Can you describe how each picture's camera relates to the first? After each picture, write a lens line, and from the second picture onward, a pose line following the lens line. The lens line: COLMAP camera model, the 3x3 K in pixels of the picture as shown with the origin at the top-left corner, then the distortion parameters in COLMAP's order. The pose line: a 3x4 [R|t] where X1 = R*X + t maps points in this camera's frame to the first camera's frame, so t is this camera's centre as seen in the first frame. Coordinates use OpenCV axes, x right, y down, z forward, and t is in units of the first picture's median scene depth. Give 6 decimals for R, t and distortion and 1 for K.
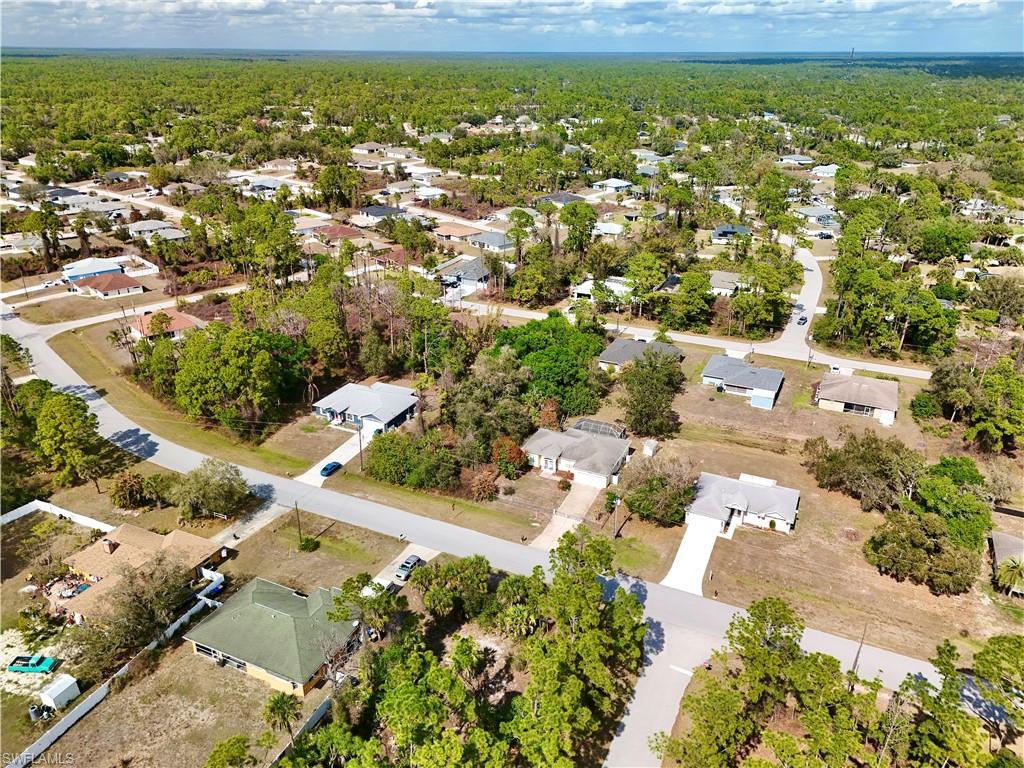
lens RADIAL K [[753.1, 0, 514.1], [0, 753.1, 383.0], [0, 0, 1]] dist [0.071044, -0.070069]
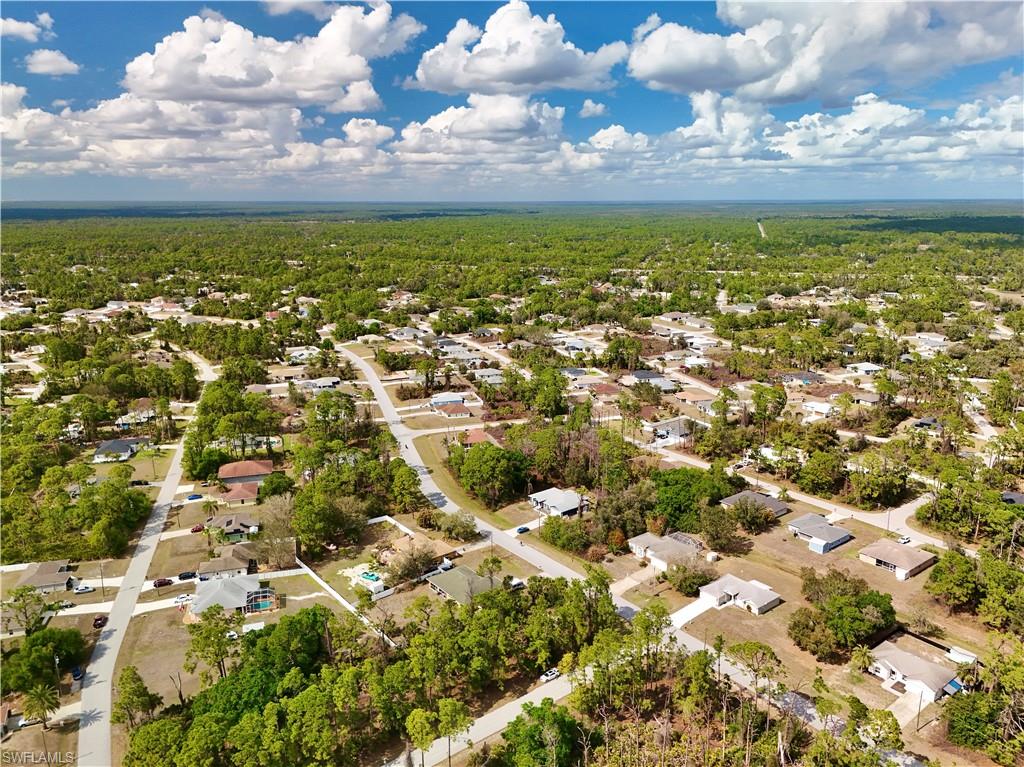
lens RADIAL K [[765.9, 0, 516.3], [0, 765.9, 382.6], [0, 0, 1]] dist [0.081822, -0.085442]
pose [[0.896354, 0.099114, -0.432118, 0.306700], [-0.174061, 0.975102, -0.137401, 0.015648], [0.407740, 0.198375, 0.891288, -0.432704]]
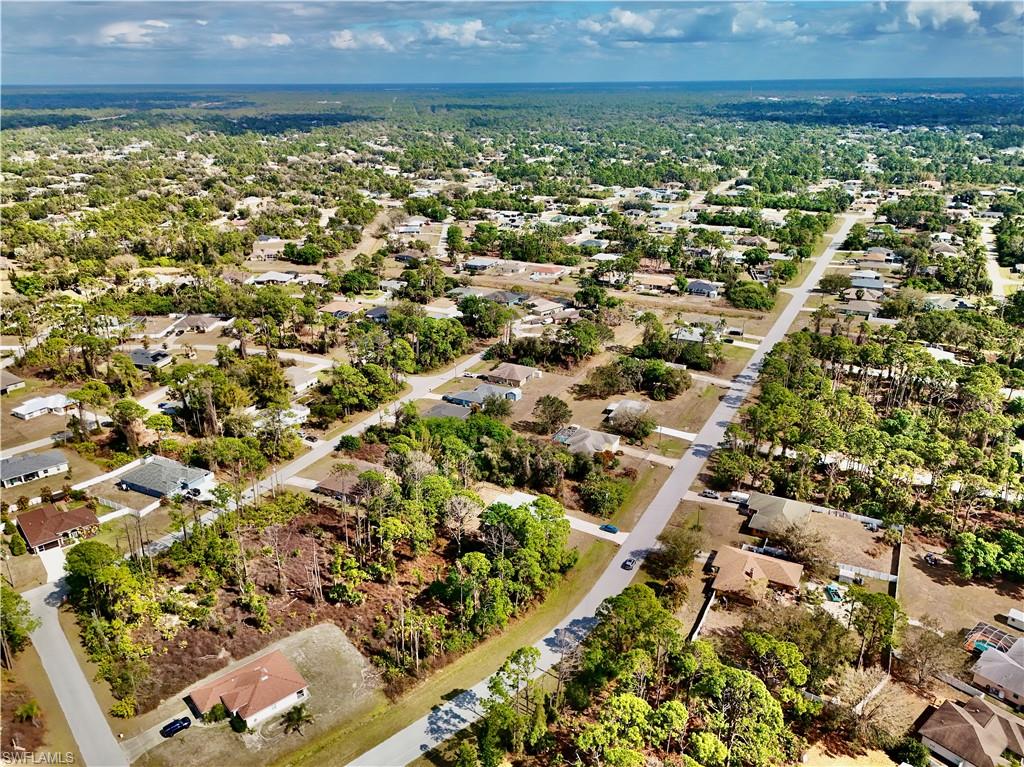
lens RADIAL K [[765.9, 0, 516.3], [0, 765.9, 382.6], [0, 0, 1]] dist [0.081822, -0.085442]
pose [[0.039791, -0.371716, 0.927494, -0.920947], [0.410570, 0.852332, 0.323979, -0.409303], [-0.910960, 0.367910, 0.186531, 0.487900]]
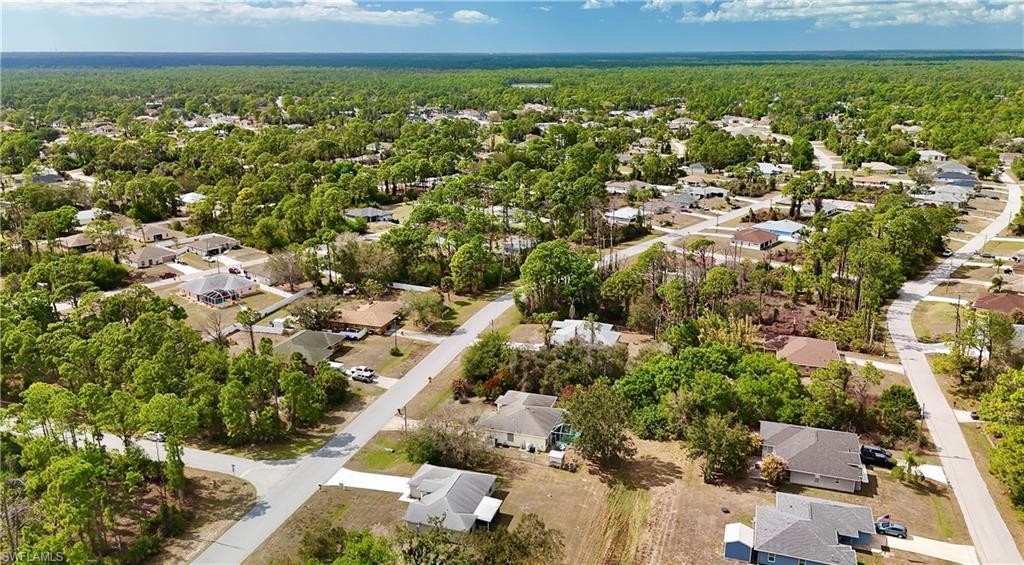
lens RADIAL K [[790.0, 0, 508.3], [0, 790.0, 282.9], [0, 0, 1]] dist [0.075772, -0.096335]
pose [[0.116693, 0.277421, -0.953635, 0.670032], [-0.399573, 0.892171, 0.210646, -0.184233], [0.909244, 0.356466, 0.214960, 0.426888]]
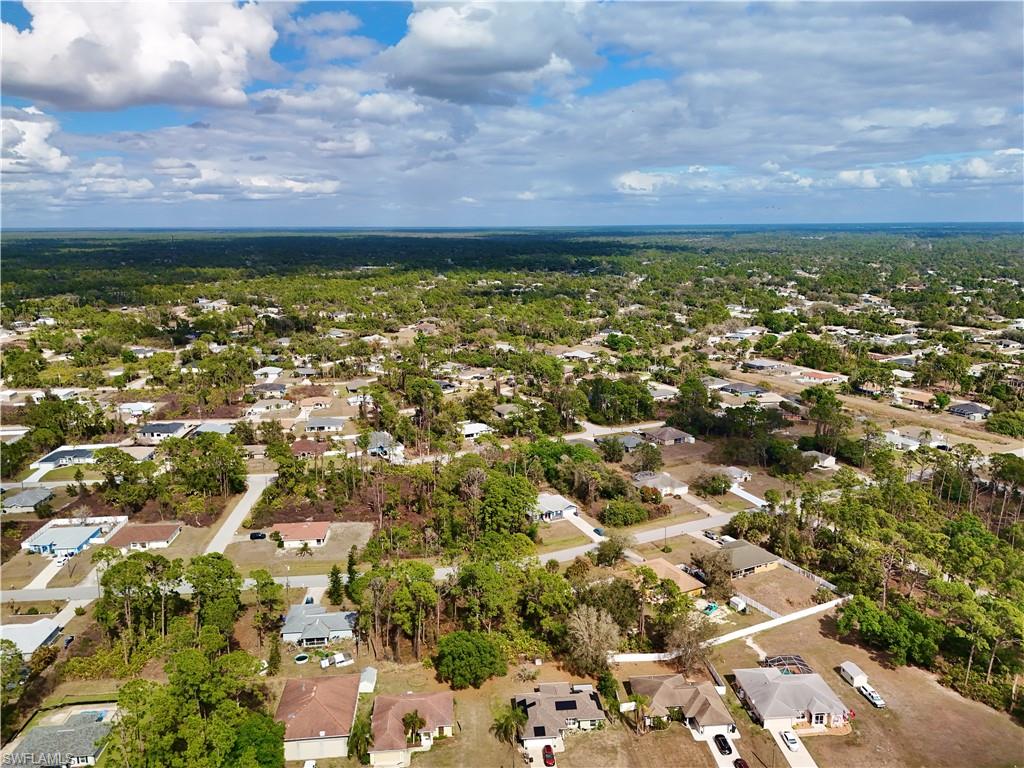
lens RADIAL K [[757.7, 0, 514.7], [0, 757.7, 378.6], [0, 0, 1]] dist [0.071316, -0.064840]
pose [[0.612832, -0.168581, 0.772021, -1.021763], [0.327151, 0.943446, -0.053679, -0.117056], [-0.719311, 0.285464, 0.633326, -0.041753]]
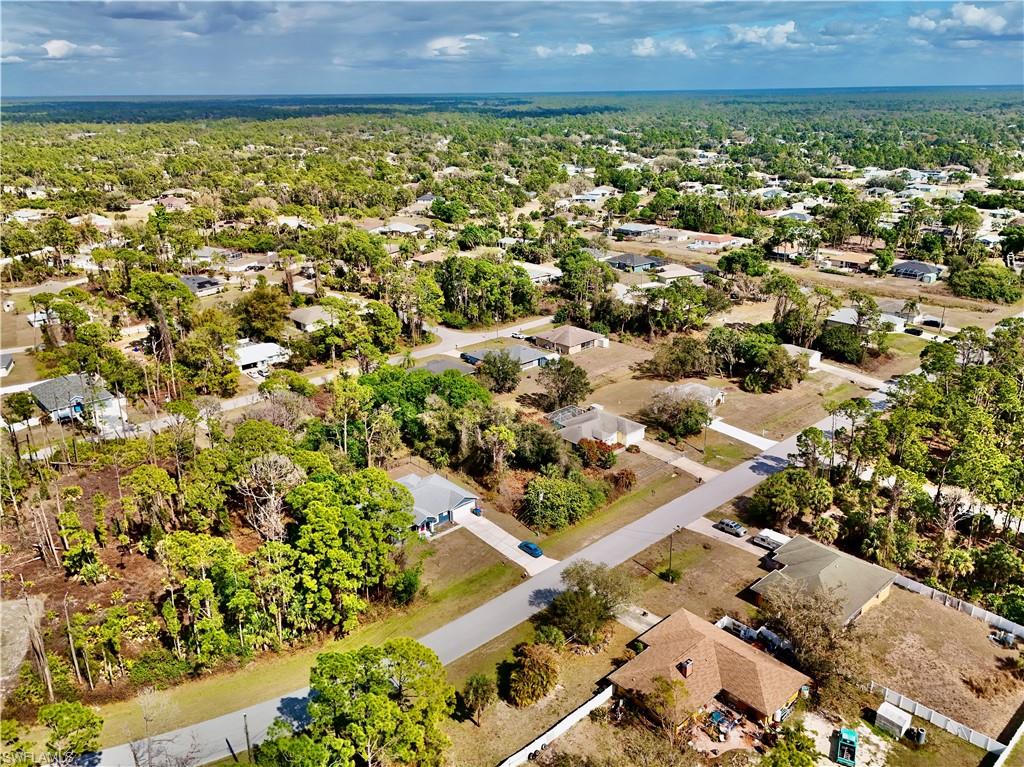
lens RADIAL K [[789.0, 0, 515.6], [0, 789.0, 383.1], [0, 0, 1]] dist [0.068104, -0.069427]
pose [[0.380944, -0.330163, 0.863640, -0.615795], [0.384813, 0.905943, 0.176598, -0.147540], [-0.840715, 0.265066, 0.472164, 0.321902]]
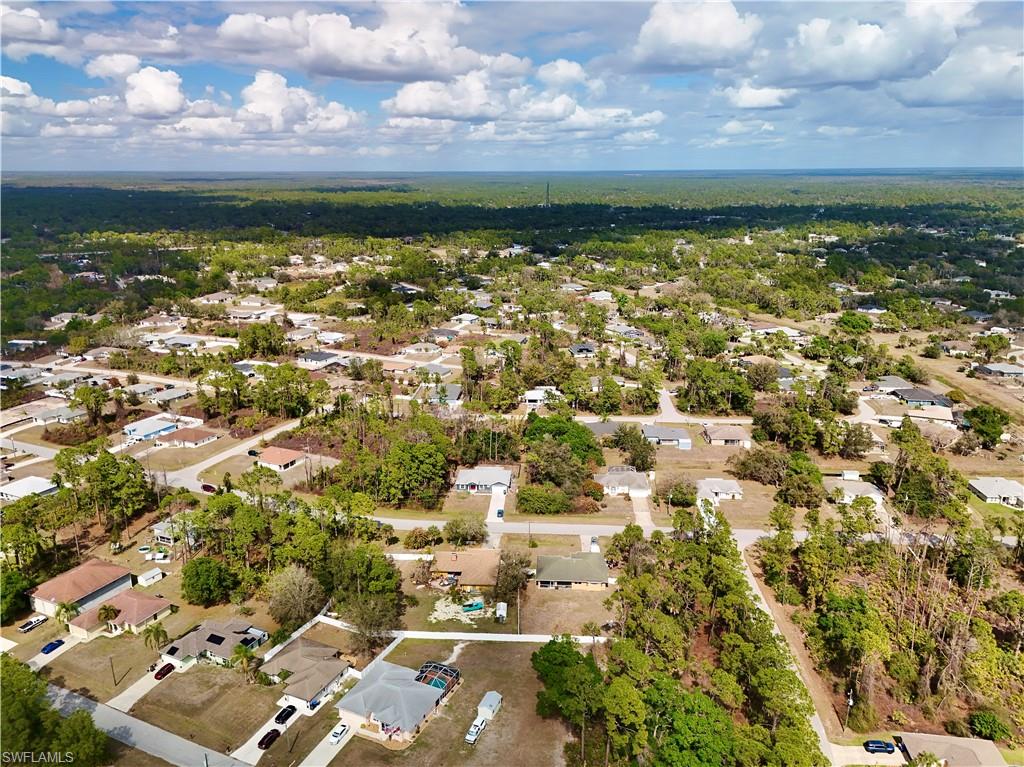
lens RADIAL K [[765.9, 0, 516.3], [0, 765.9, 382.6], [0, 0, 1]] dist [0.081822, -0.085442]
pose [[0.928240, -0.108128, 0.355918, -0.495394], [0.156981, 0.981311, -0.111287, 0.013464], [-0.337234, 0.159174, 0.927867, -0.426115]]
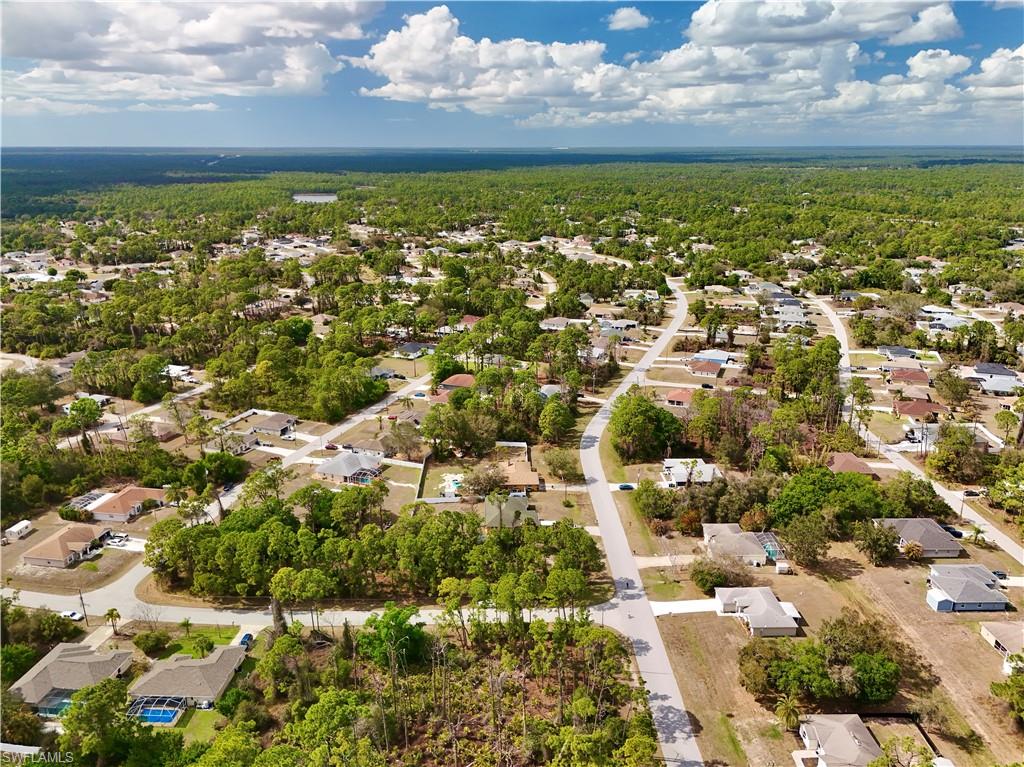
lens RADIAL K [[778.9, 0, 516.8], [0, 778.9, 382.8], [0, 0, 1]] dist [0.073057, -0.073892]
pose [[0.449754, 0.259108, -0.854742, 0.696461], [-0.358874, 0.928770, 0.092714, -0.116152], [0.817882, 0.265046, 0.510705, -0.119707]]
